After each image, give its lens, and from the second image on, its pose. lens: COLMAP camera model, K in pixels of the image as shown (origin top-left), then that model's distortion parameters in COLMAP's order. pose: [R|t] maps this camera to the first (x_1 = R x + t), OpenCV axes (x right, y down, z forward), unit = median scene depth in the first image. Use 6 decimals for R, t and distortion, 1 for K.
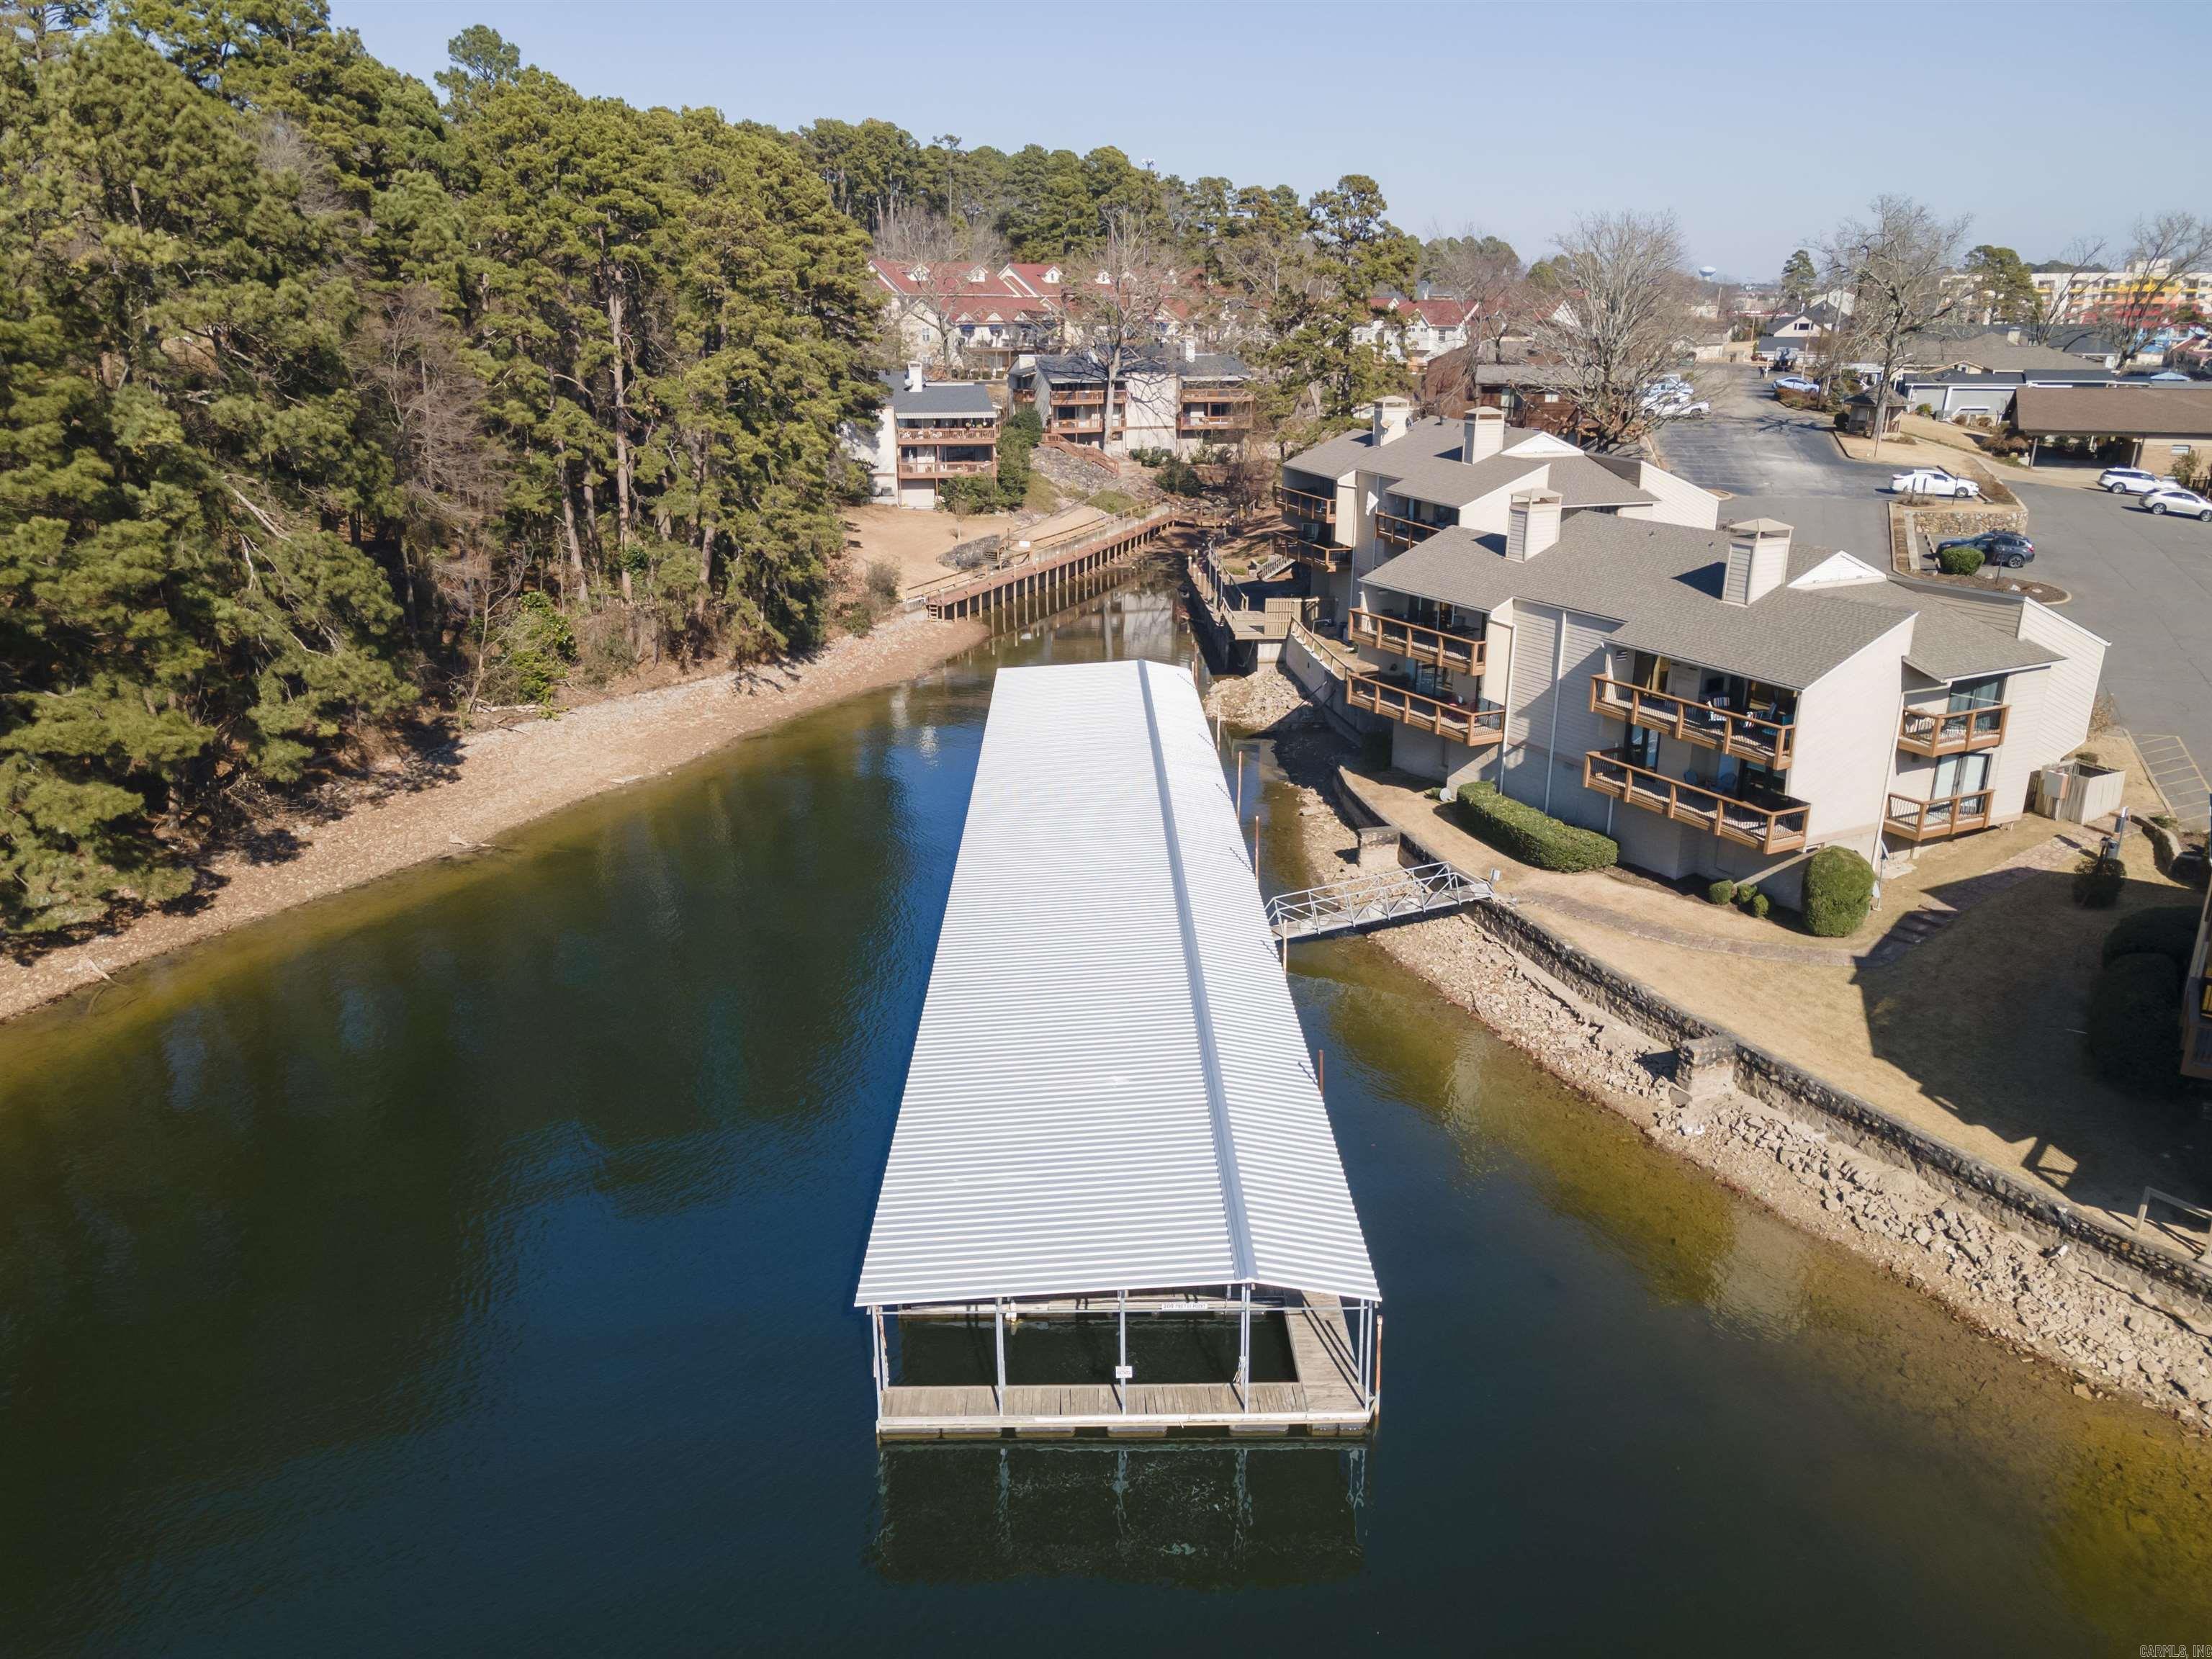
lens RADIAL K [[1635.5, 0, 1106.0], [0, 1635.5, 829.5], [0, 0, 1]] dist [0.027754, 0.041546]
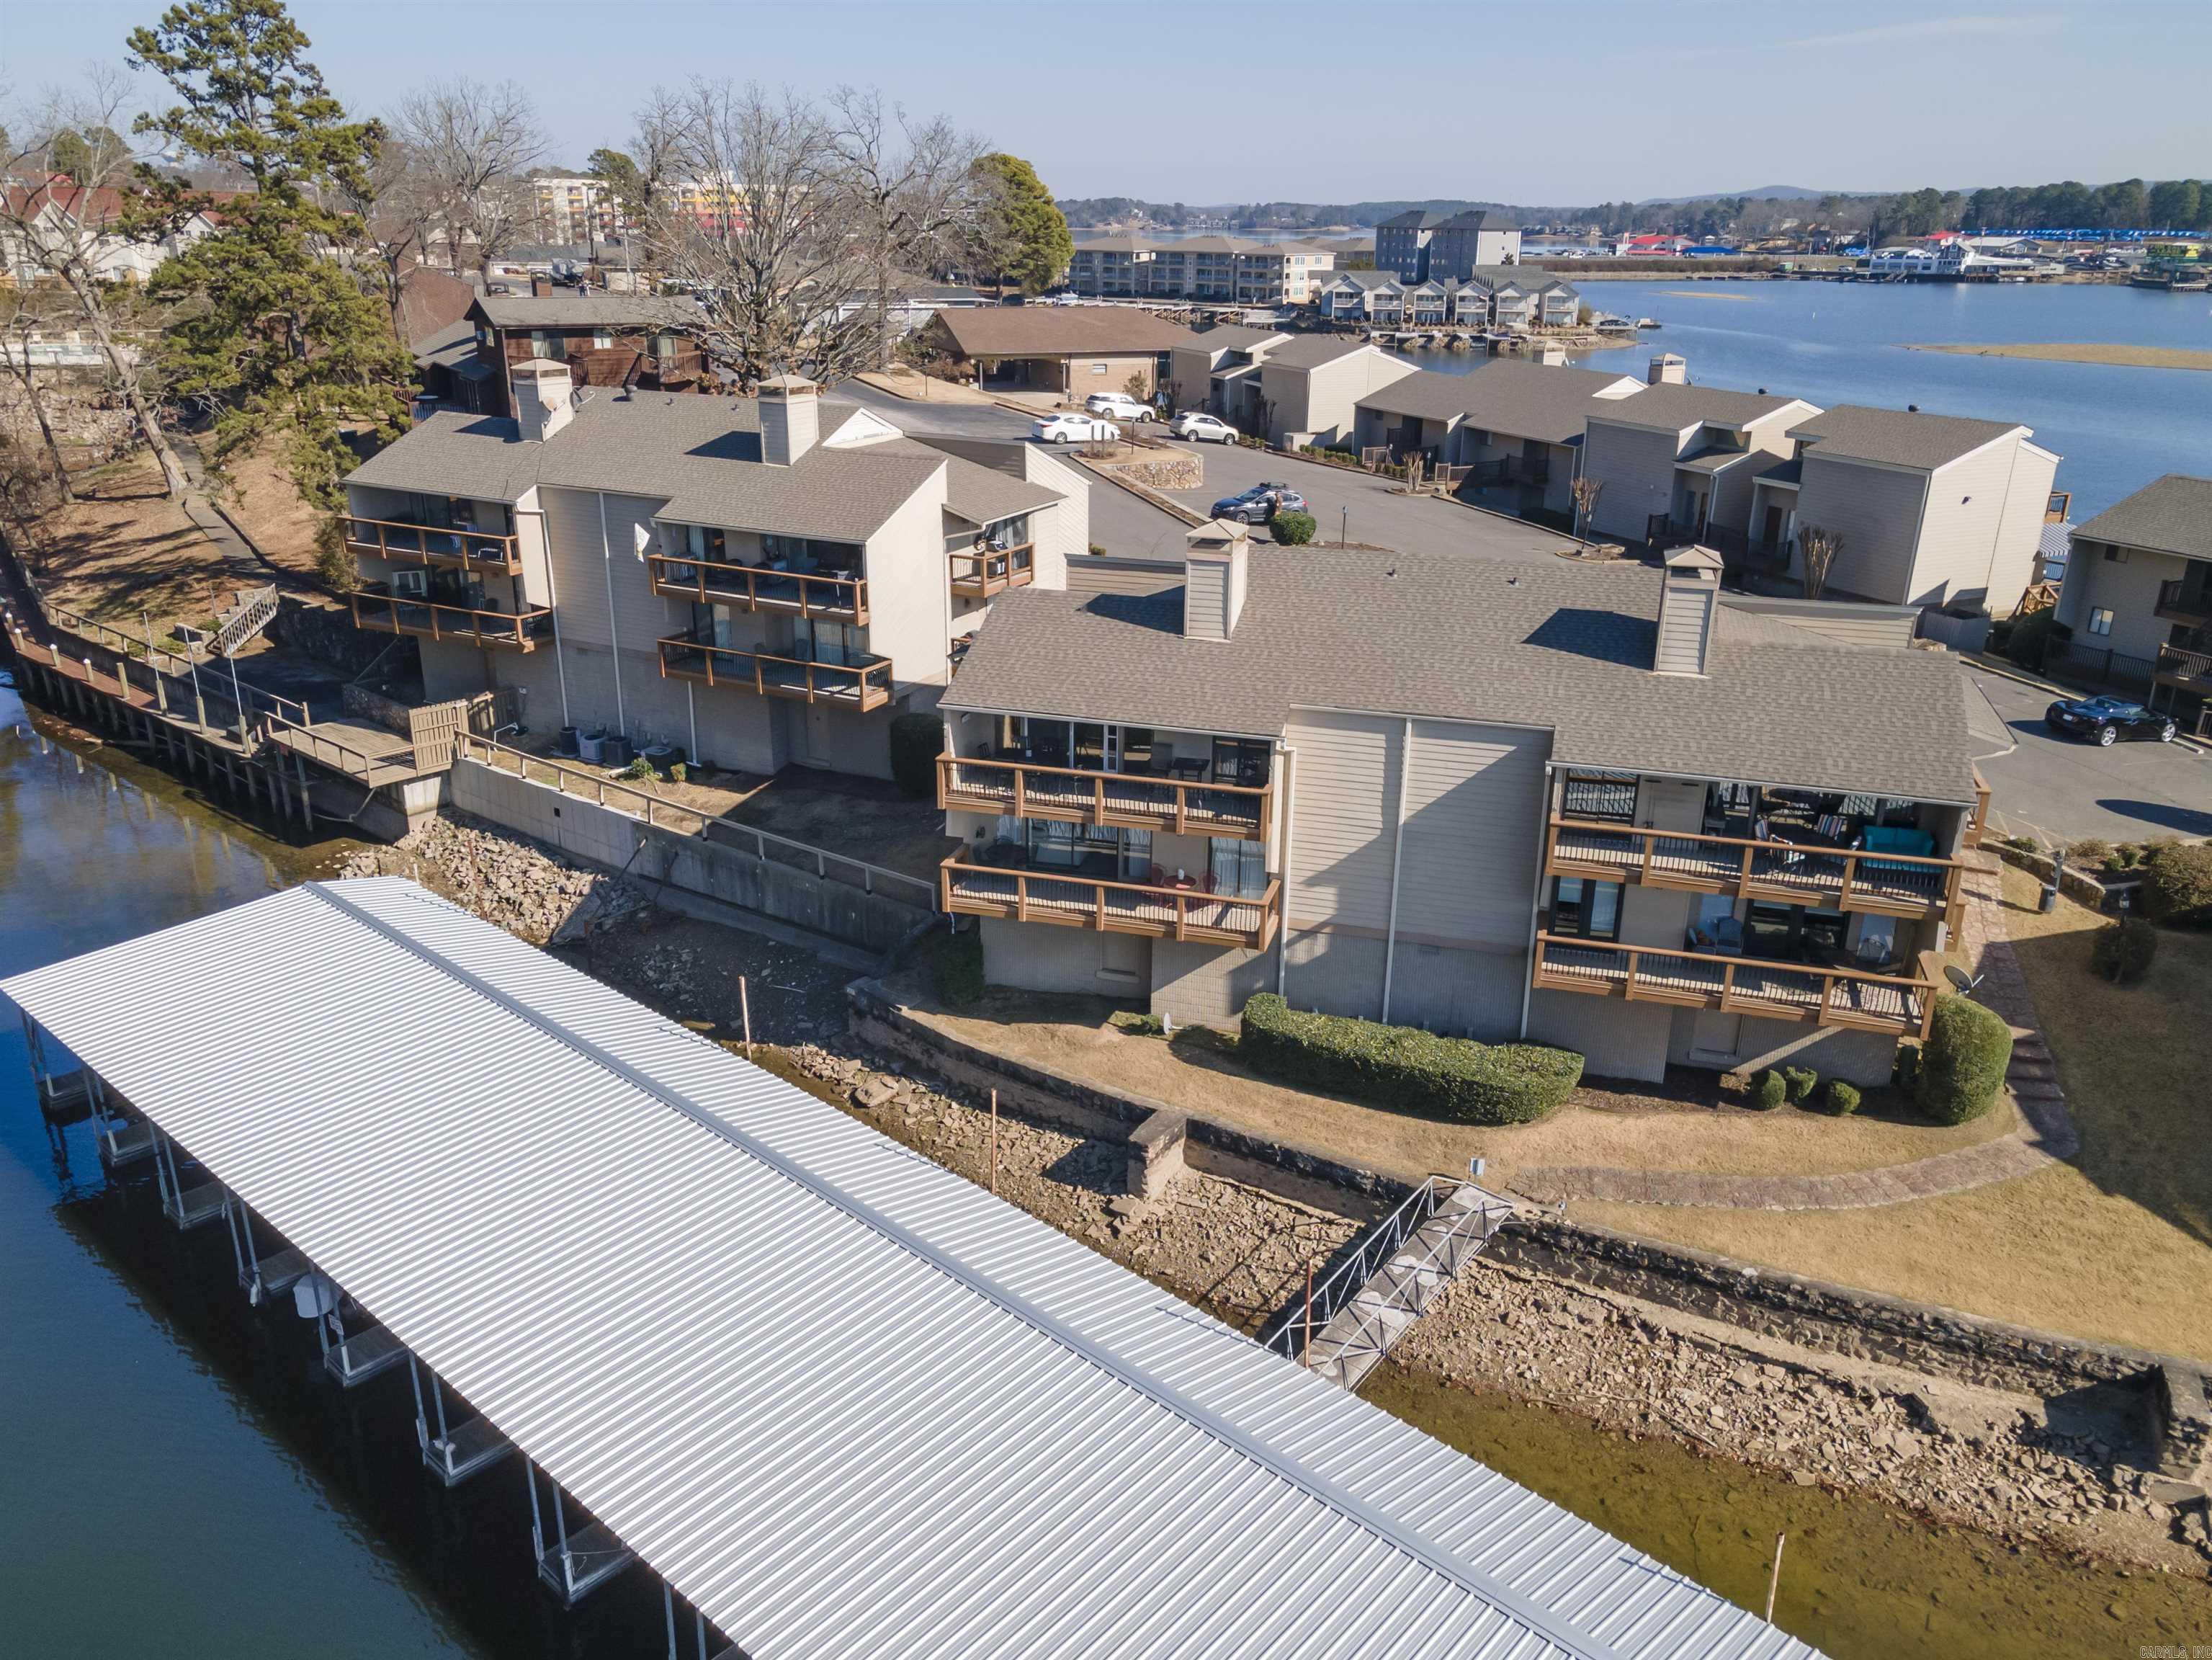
lens RADIAL K [[1683.9, 0, 1106.0], [0, 1683.9, 830.0], [0, 0, 1]] dist [0.008835, 0.065140]
pose [[0.687974, -0.246444, 0.682611, -0.260023], [0.214830, 0.967579, 0.132809, -0.209784], [-0.693210, 0.055276, 0.718613, 0.641273]]
